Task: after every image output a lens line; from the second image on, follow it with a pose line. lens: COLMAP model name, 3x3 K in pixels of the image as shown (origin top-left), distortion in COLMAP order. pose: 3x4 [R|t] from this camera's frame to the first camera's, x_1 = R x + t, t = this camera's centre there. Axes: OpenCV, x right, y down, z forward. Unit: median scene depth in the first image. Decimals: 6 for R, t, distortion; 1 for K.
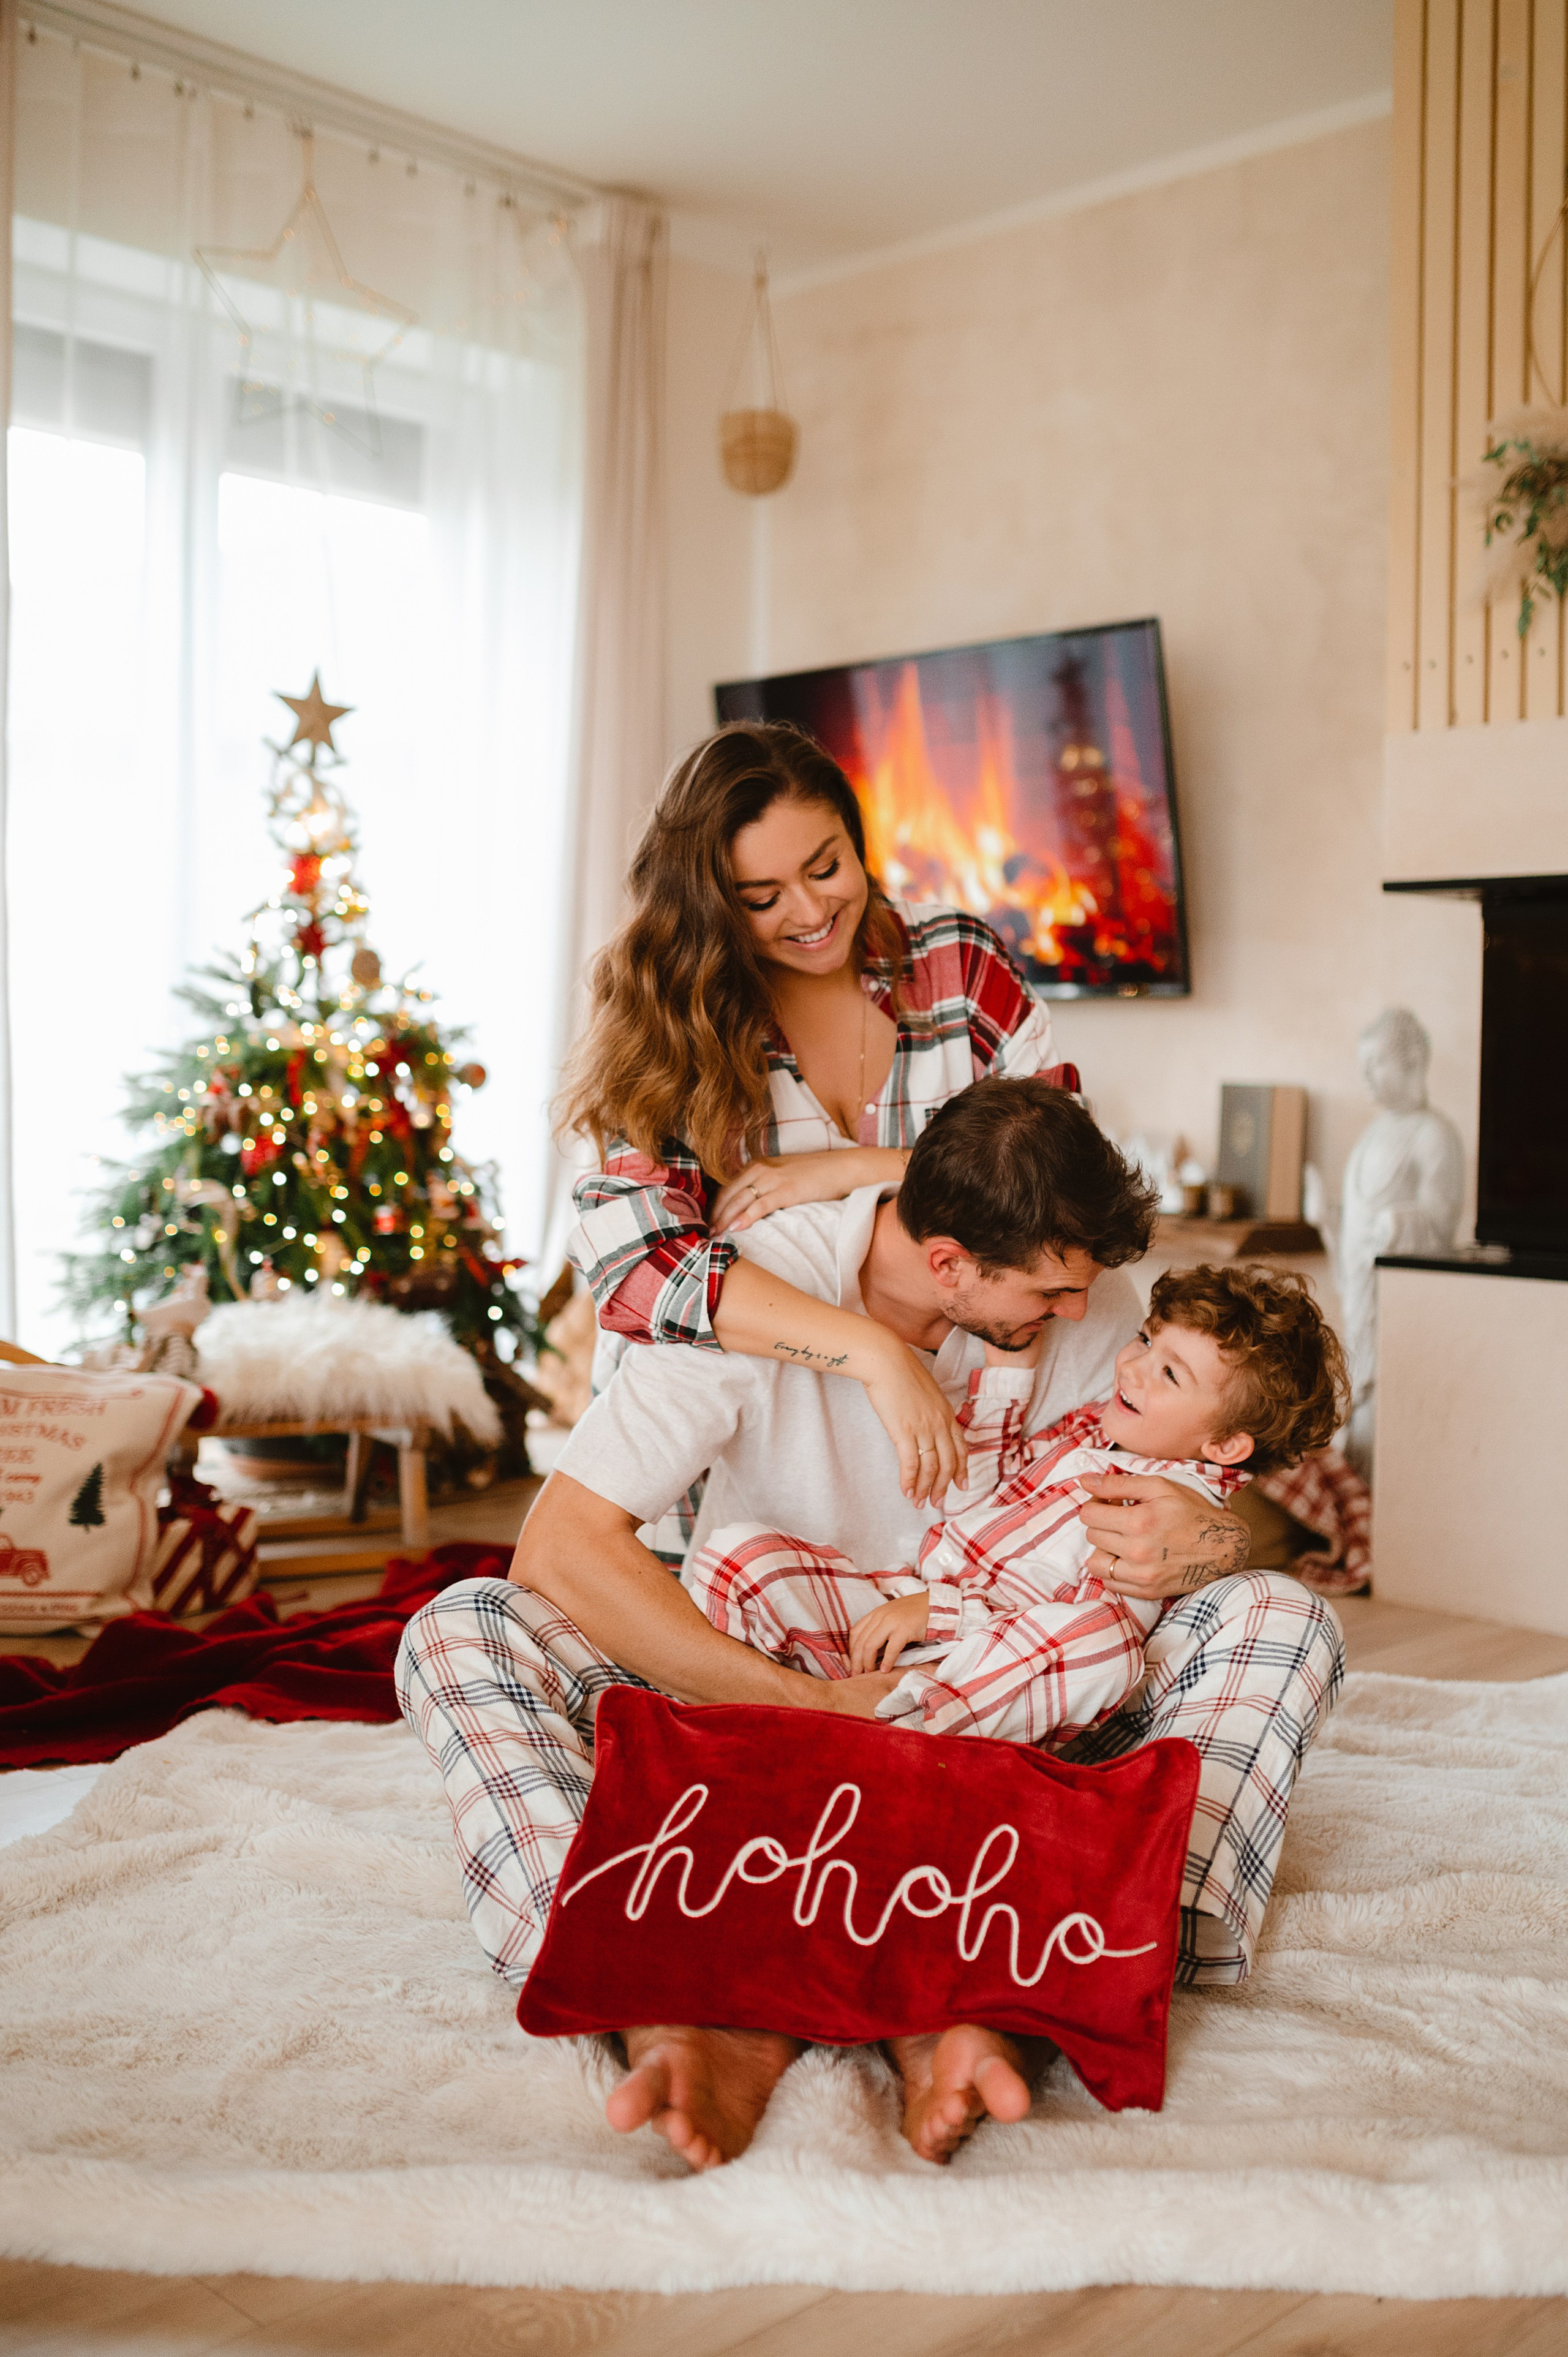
lens RADIAL K [[2351.4, 0, 872.5], [0, 2351.4, 1090.4], [0, 0, 1]] dist [-0.092564, 0.147468]
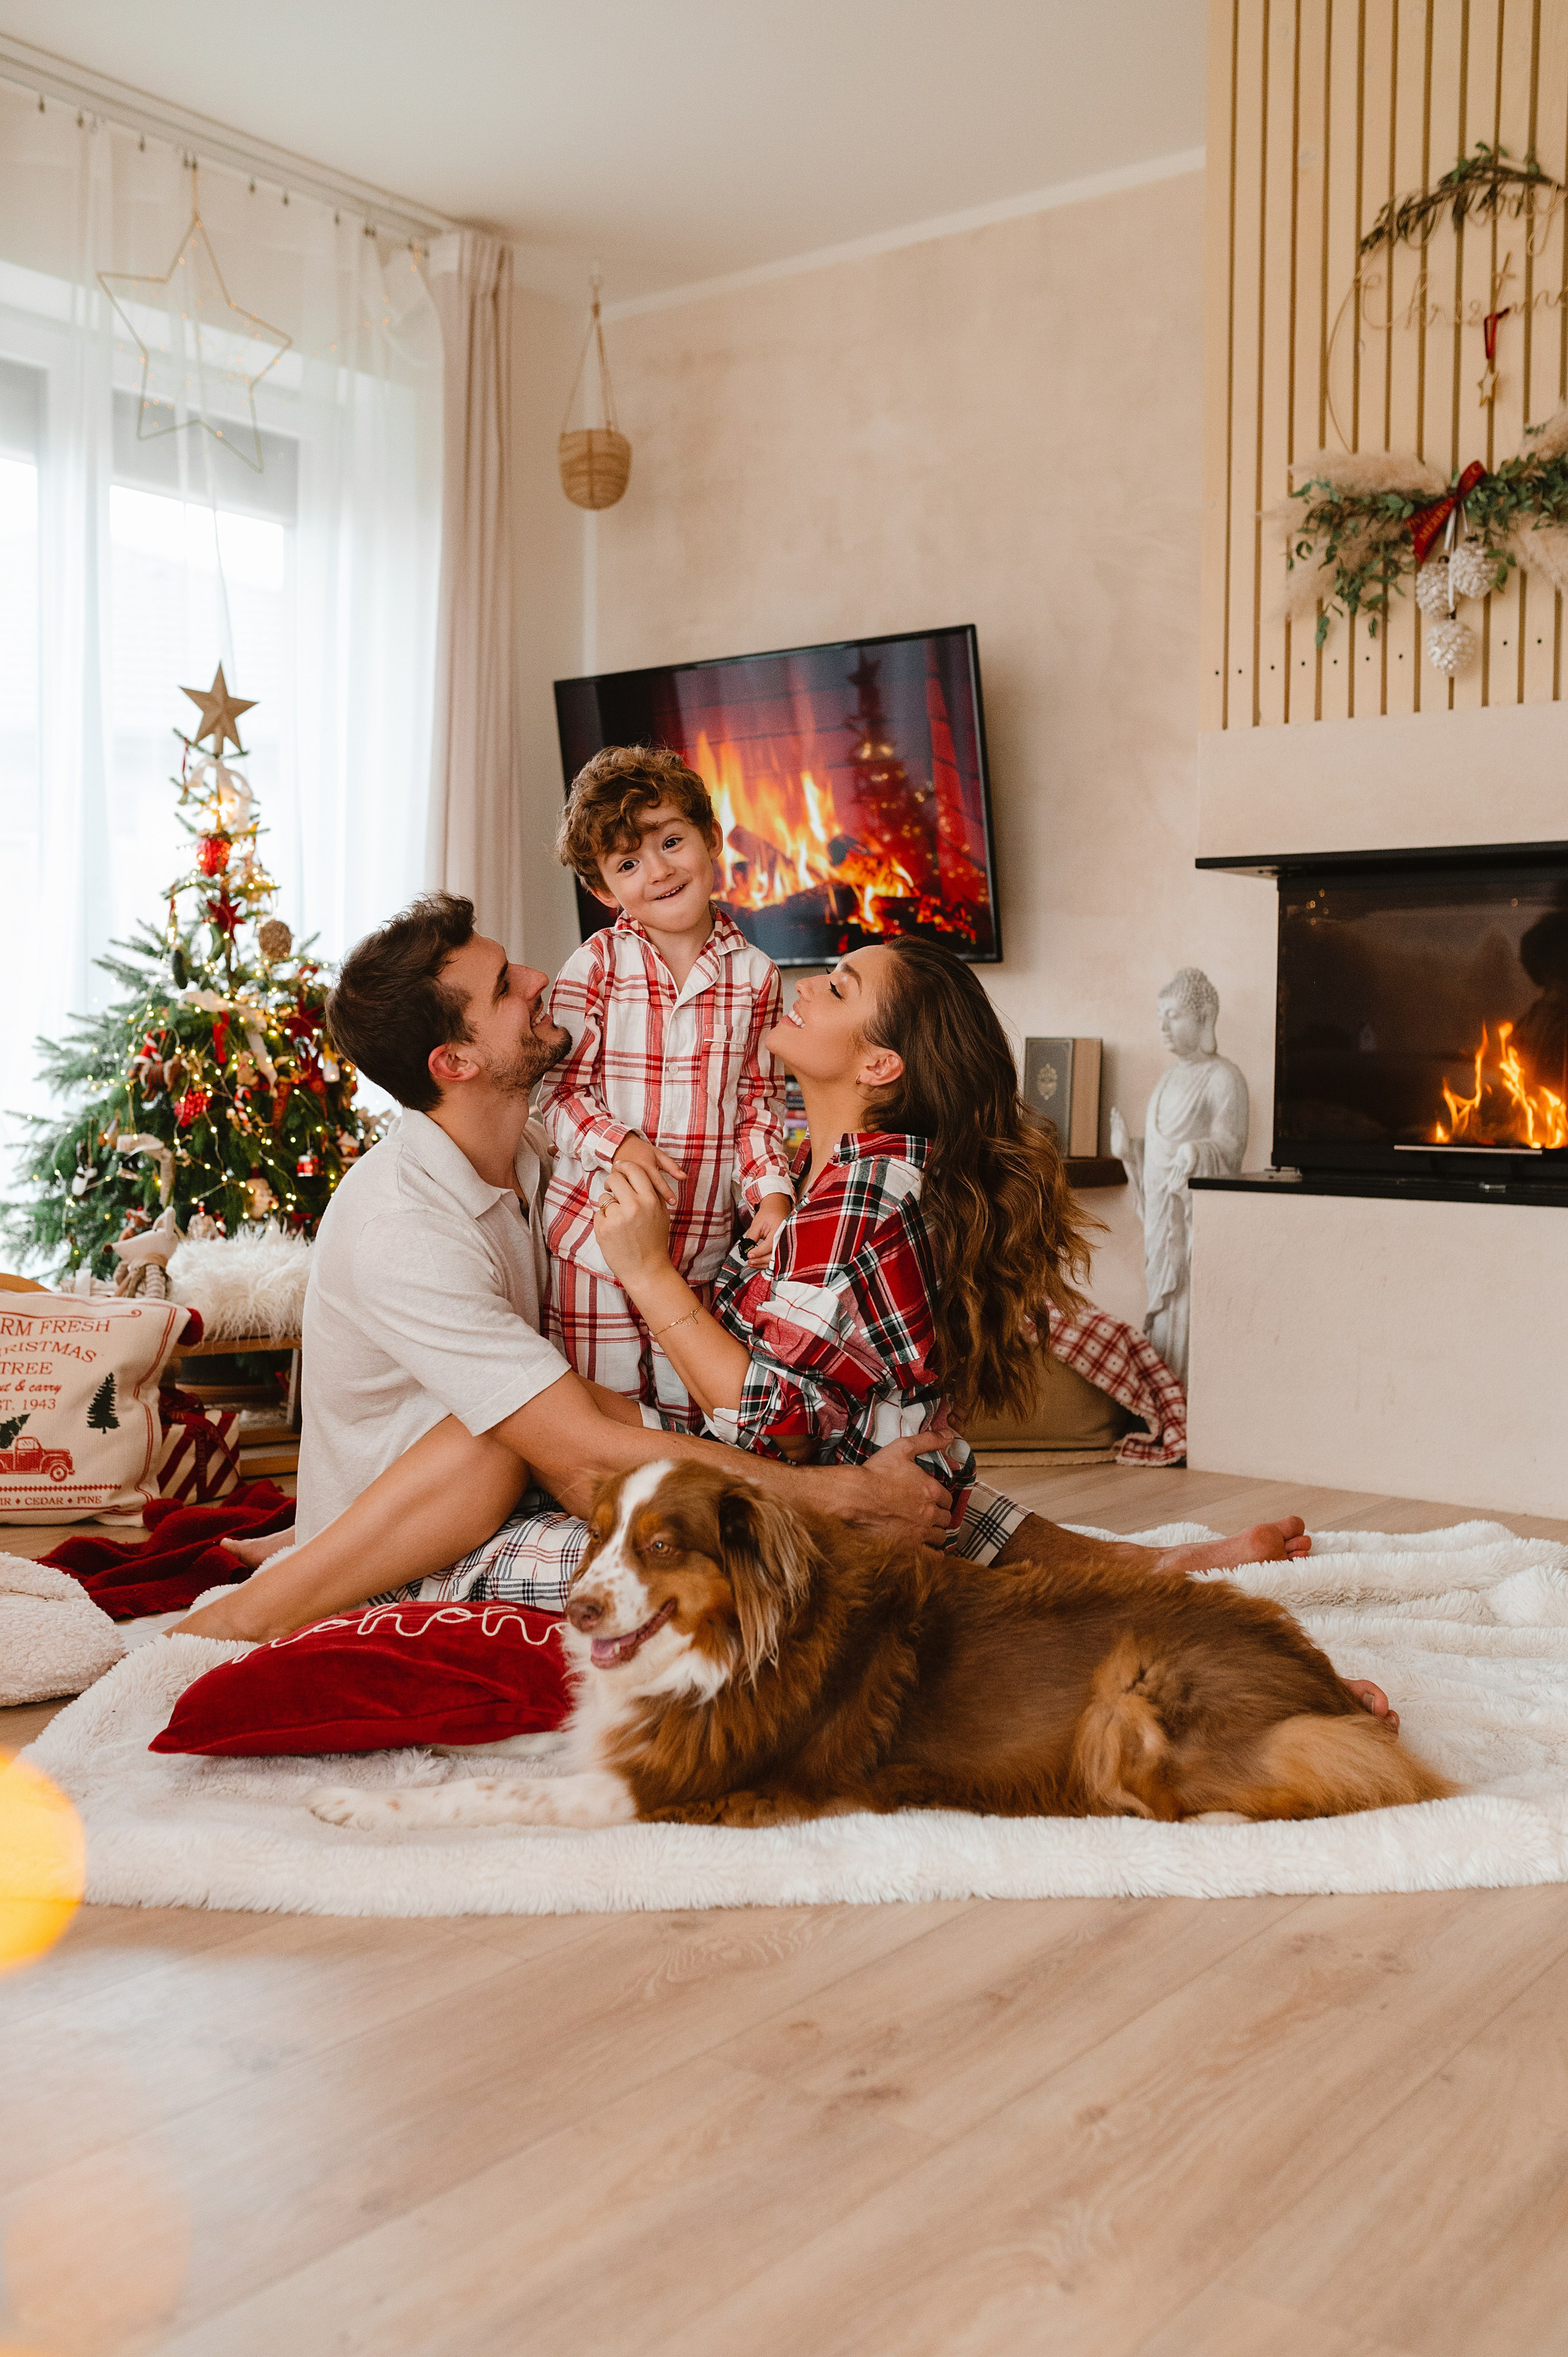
lens RADIAL K [[2252.9, 0, 783.7], [0, 2252.9, 1207.4], [0, 0, 1]] dist [-0.085154, 0.120051]
pose [[0.995194, -0.016248, 0.096568, -0.083901], [0.010335, 0.998058, 0.061421, 0.011545], [-0.097378, -0.060128, 0.993429, -0.088089]]
